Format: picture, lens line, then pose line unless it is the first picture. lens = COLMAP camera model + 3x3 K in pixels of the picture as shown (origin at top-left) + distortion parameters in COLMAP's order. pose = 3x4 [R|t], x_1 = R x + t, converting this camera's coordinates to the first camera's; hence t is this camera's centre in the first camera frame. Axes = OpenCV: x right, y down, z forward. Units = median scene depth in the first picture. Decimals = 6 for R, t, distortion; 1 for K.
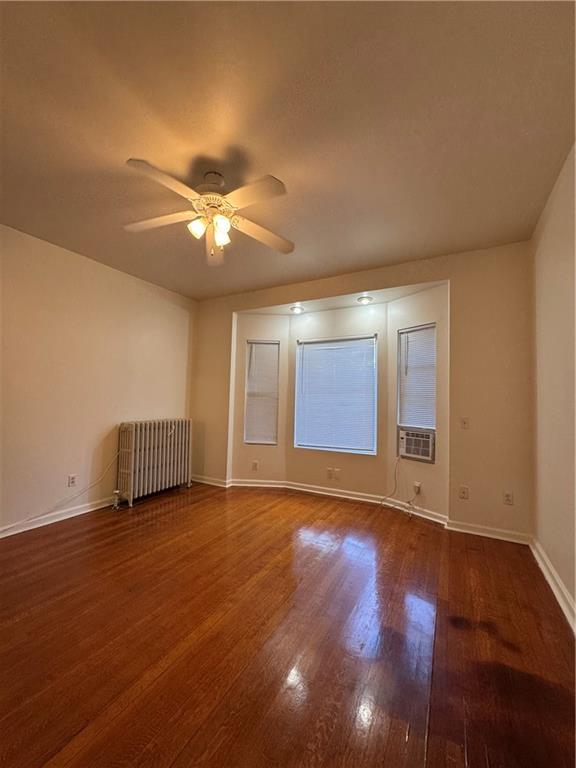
lens RADIAL K [[307.3, 0, 287.1], [0, 307.3, 383.9], [0, 0, 1]] dist [-0.001636, -0.000141]
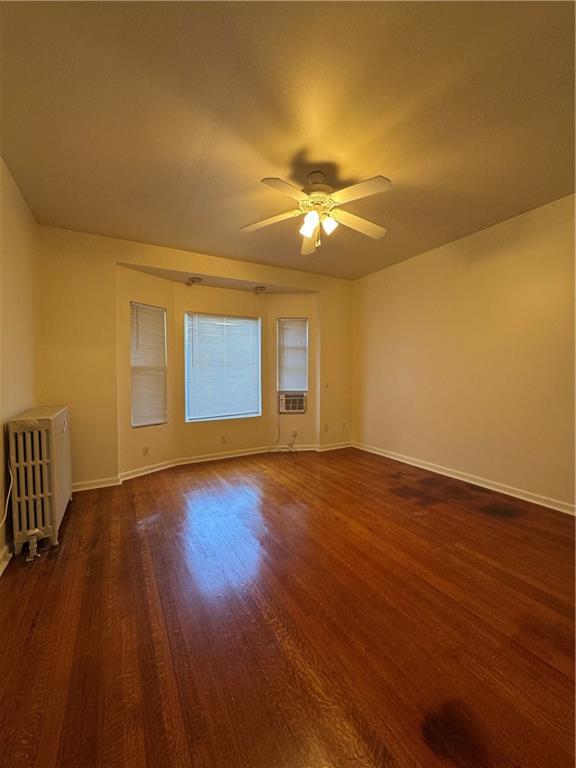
lens RADIAL K [[307.3, 0, 288.1], [0, 307.3, 386.7], [0, 0, 1]] dist [-0.001636, -0.000141]
pose [[0.528202, -0.059463, 0.847034, -0.756904], [-0.030704, 0.995555, 0.089036, -0.002556], [-0.848563, -0.073036, 0.524028, 0.267775]]
